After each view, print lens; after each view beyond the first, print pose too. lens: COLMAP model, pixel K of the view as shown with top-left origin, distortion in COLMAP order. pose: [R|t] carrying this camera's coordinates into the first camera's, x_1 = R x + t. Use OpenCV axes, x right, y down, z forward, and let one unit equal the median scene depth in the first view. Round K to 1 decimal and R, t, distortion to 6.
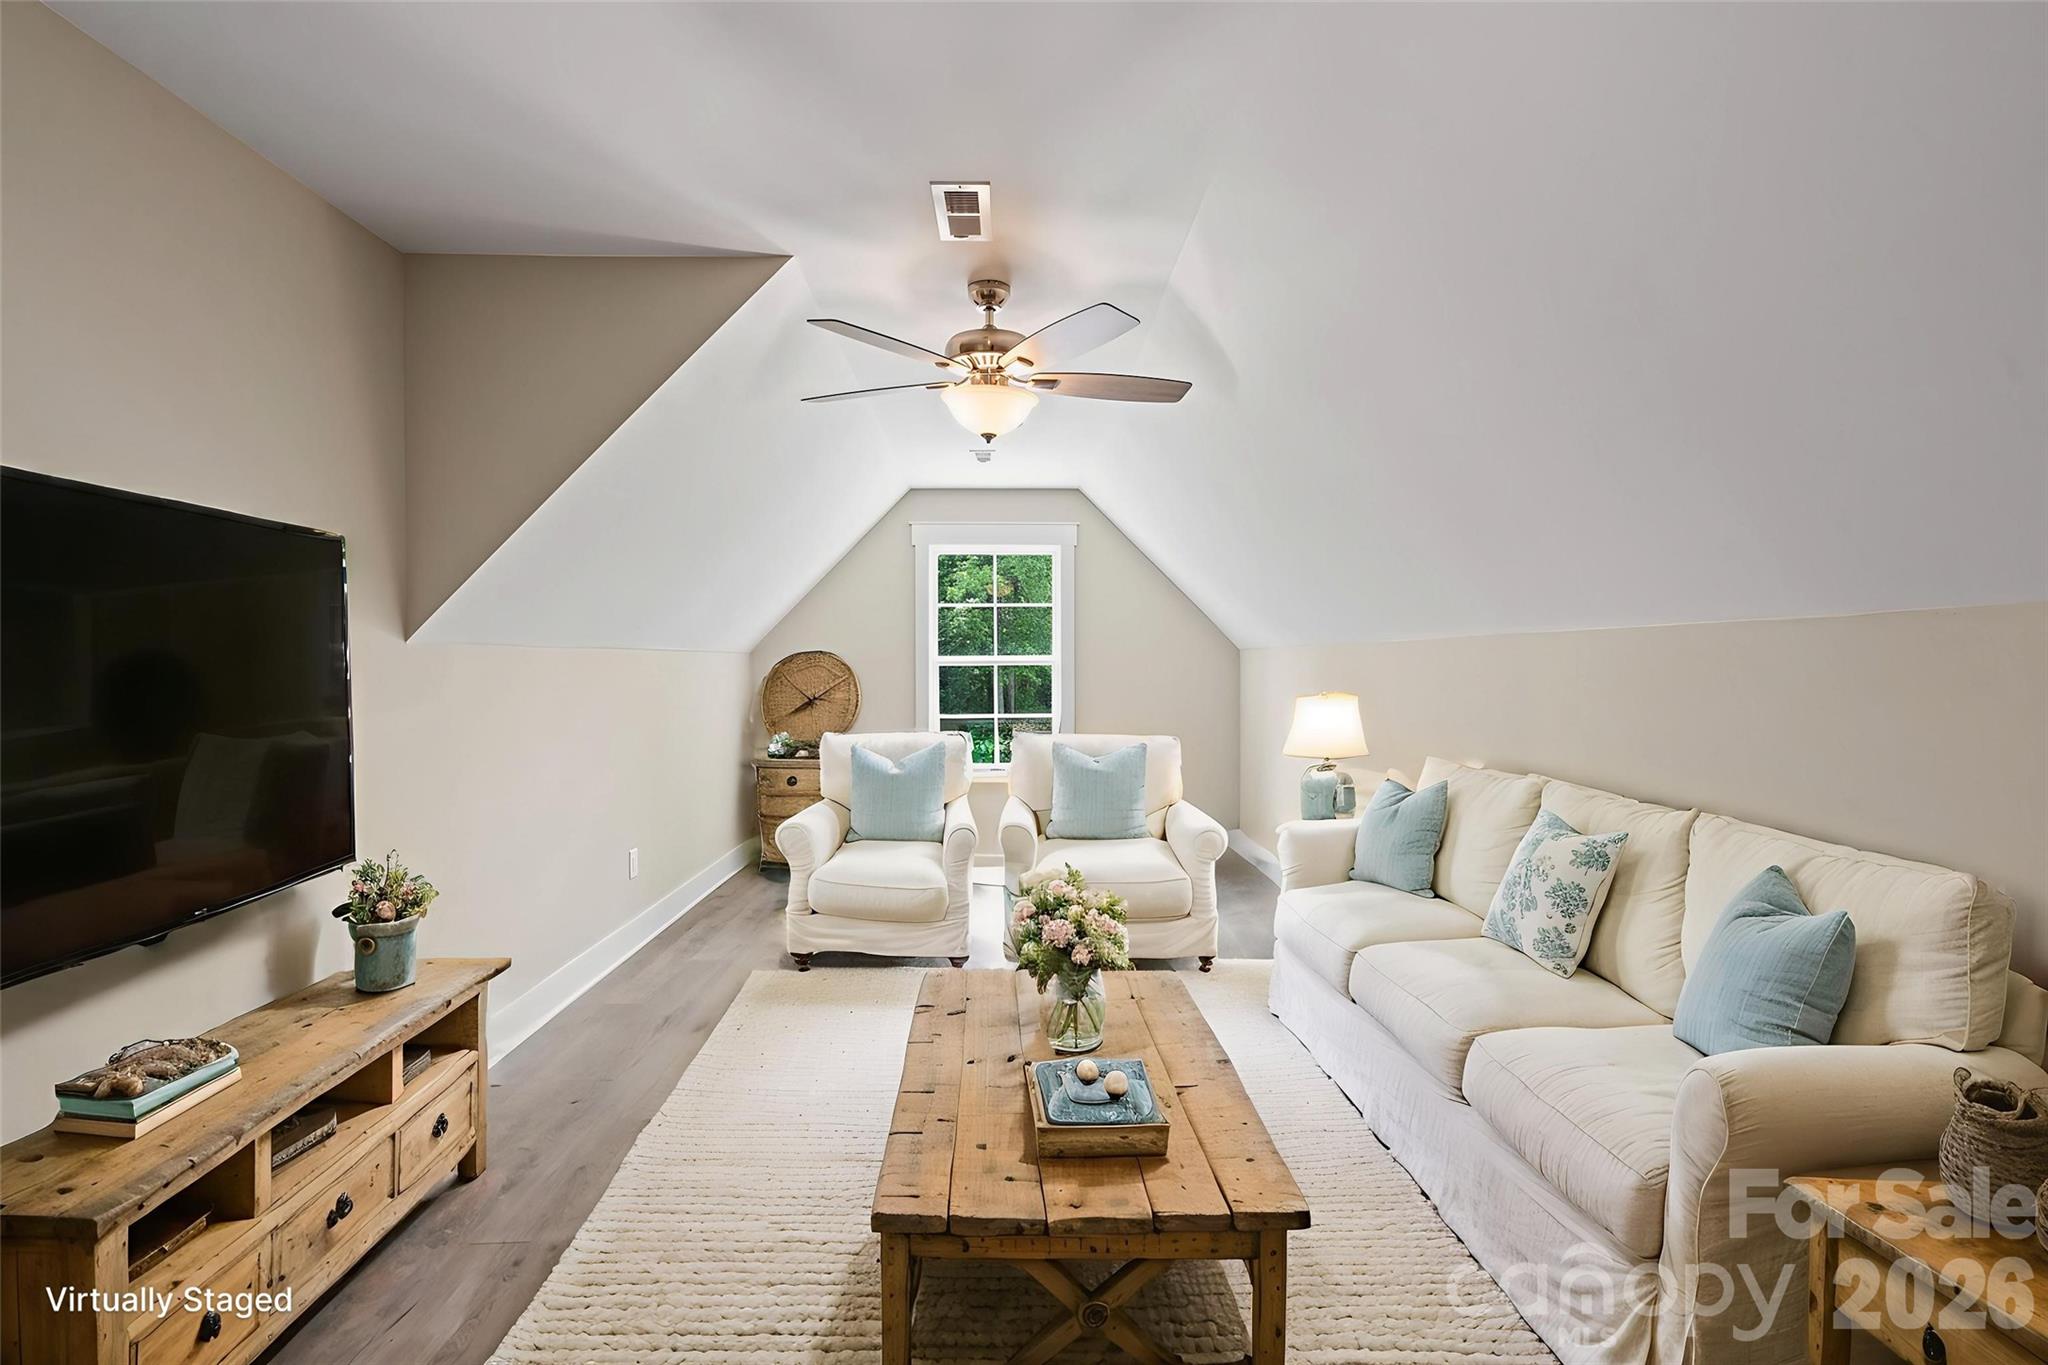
lens RADIAL K [[927.4, 0, 1026.7], [0, 927.4, 674.2], [0, 0, 1]] dist [-0.016138, 0.006432]
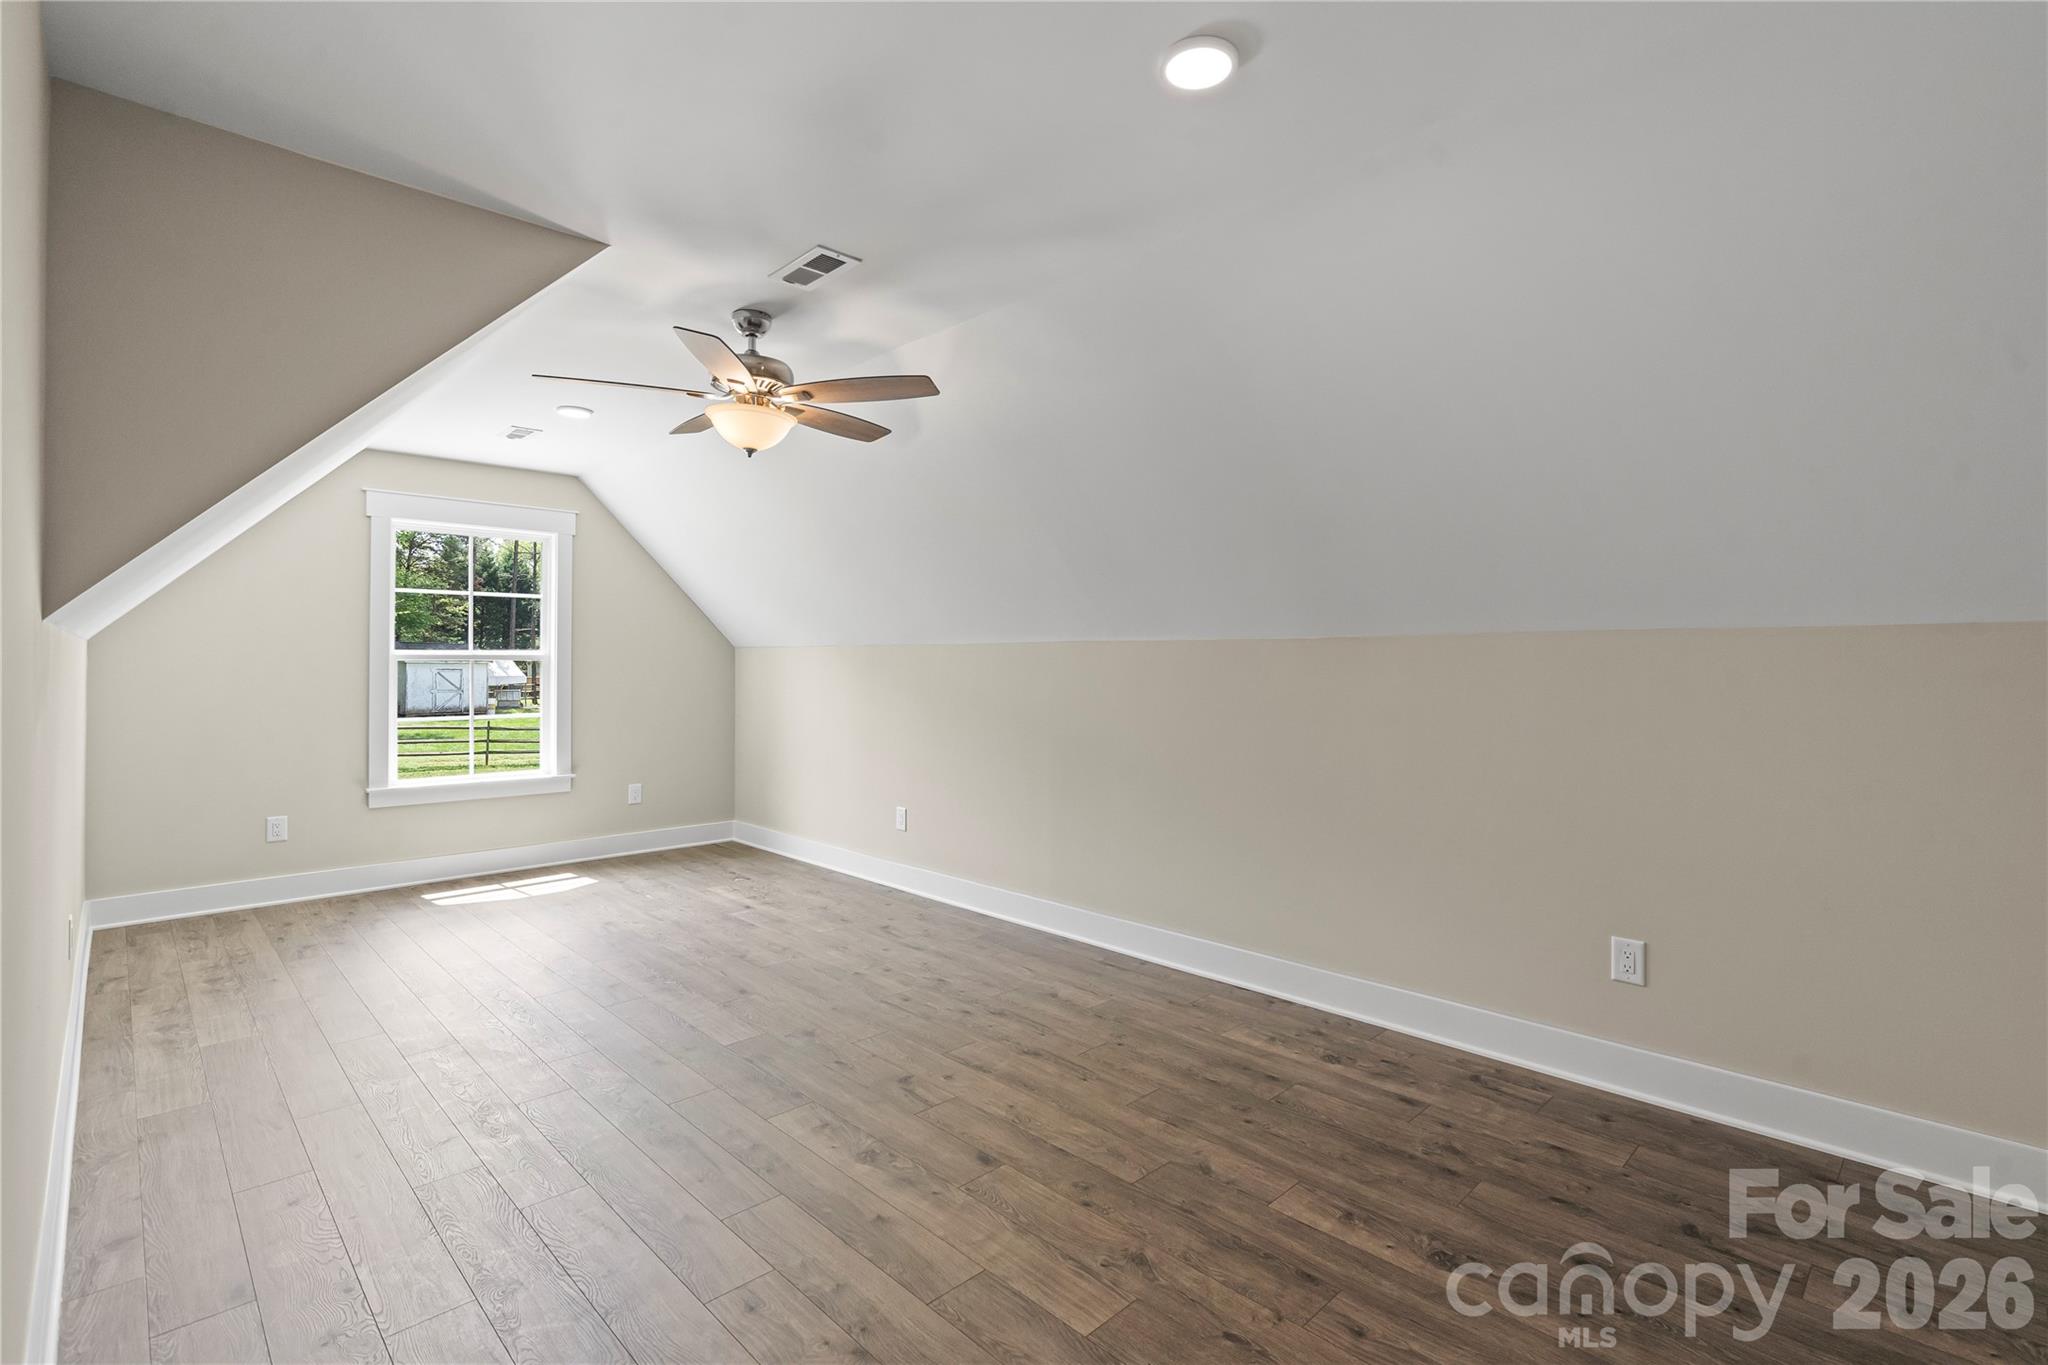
lens RADIAL K [[927.4, 0, 1026.7], [0, 927.4, 674.2], [0, 0, 1]] dist [-0.016138, 0.006432]
pose [[0.737287, -0.006838, 0.675545, -0.541368], [0.005326, 0.999977, 0.004309, 0.004581], [-0.675558, 0.000421, 0.737307, -0.029106]]
